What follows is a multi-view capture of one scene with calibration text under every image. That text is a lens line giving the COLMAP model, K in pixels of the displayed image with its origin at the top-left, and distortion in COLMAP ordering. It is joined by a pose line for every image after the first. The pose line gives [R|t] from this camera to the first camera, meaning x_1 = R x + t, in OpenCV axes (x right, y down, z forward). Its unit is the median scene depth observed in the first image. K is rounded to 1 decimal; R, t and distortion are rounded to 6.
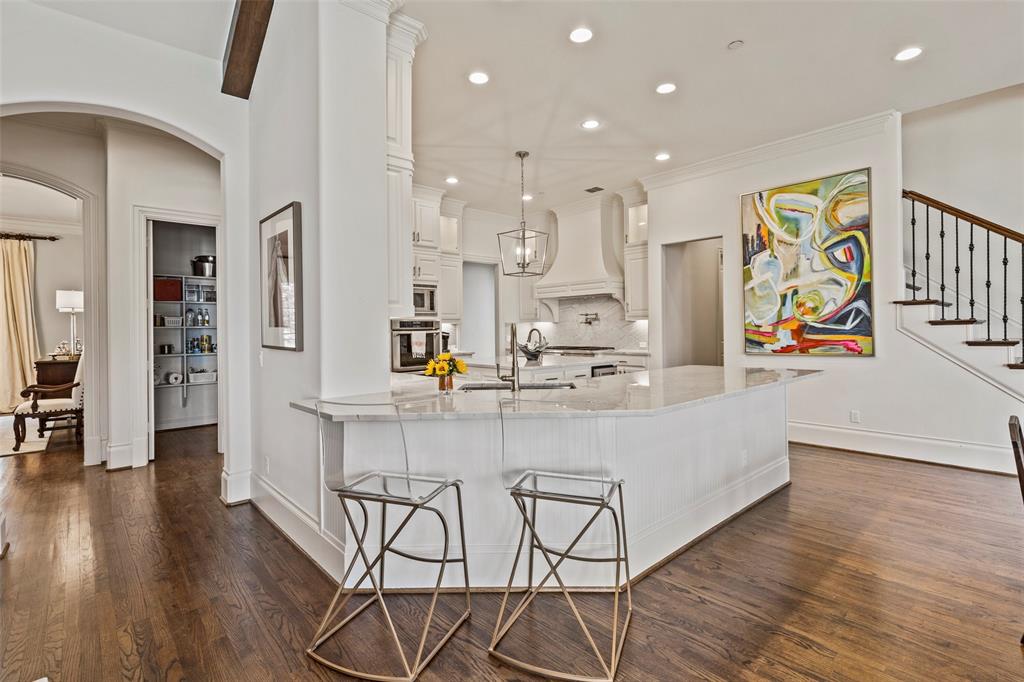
lens RADIAL K [[491.3, 0, 516.9], [0, 491.3, 327.0], [0, 0, 1]] dist [0.006282, 0.002025]
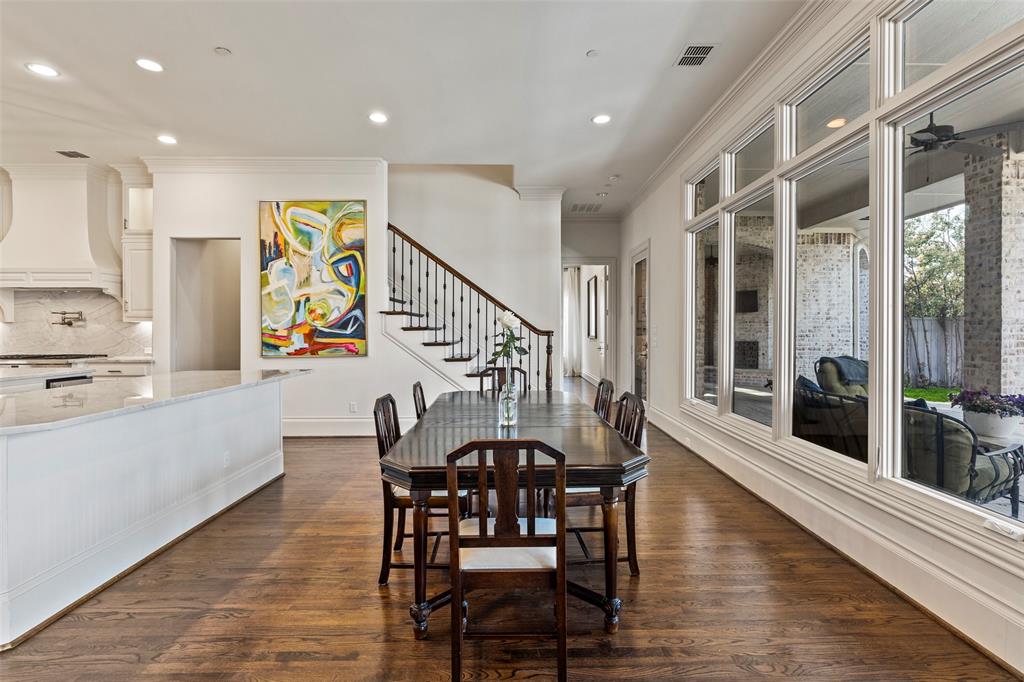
lens RADIAL K [[491.3, 0, 510.4], [0, 491.3, 331.6], [0, 0, 1]] dist [0.006282, 0.002025]
pose [[0.669663, 0.008056, 0.742621, 0.054582], [-0.009117, 0.999955, -0.002627, -0.000683], [-0.742609, -0.005012, 0.669707, -0.068576]]
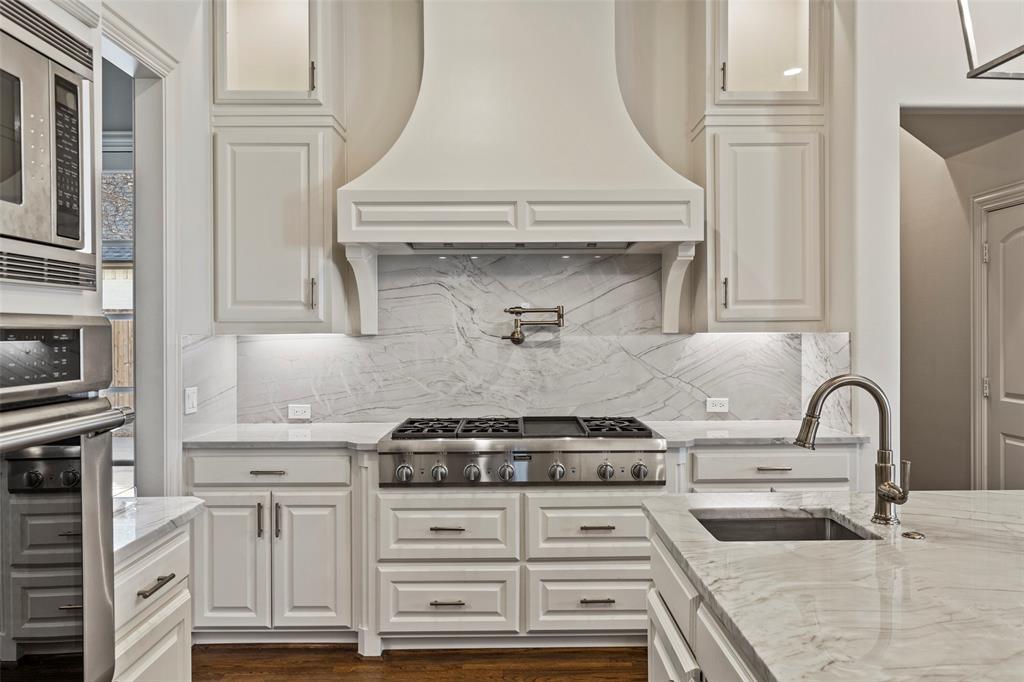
lens RADIAL K [[764.1, 0, 512.9], [0, 764.1, 340.1], [0, 0, 1]] dist [0.005504, 0.000632]
pose [[0.665878, 0.002998, 0.746055, -0.331534], [-0.005838, 0.999982, 0.001193, -0.012271], [-0.746038, -0.005150, 0.665883, 1.076344]]
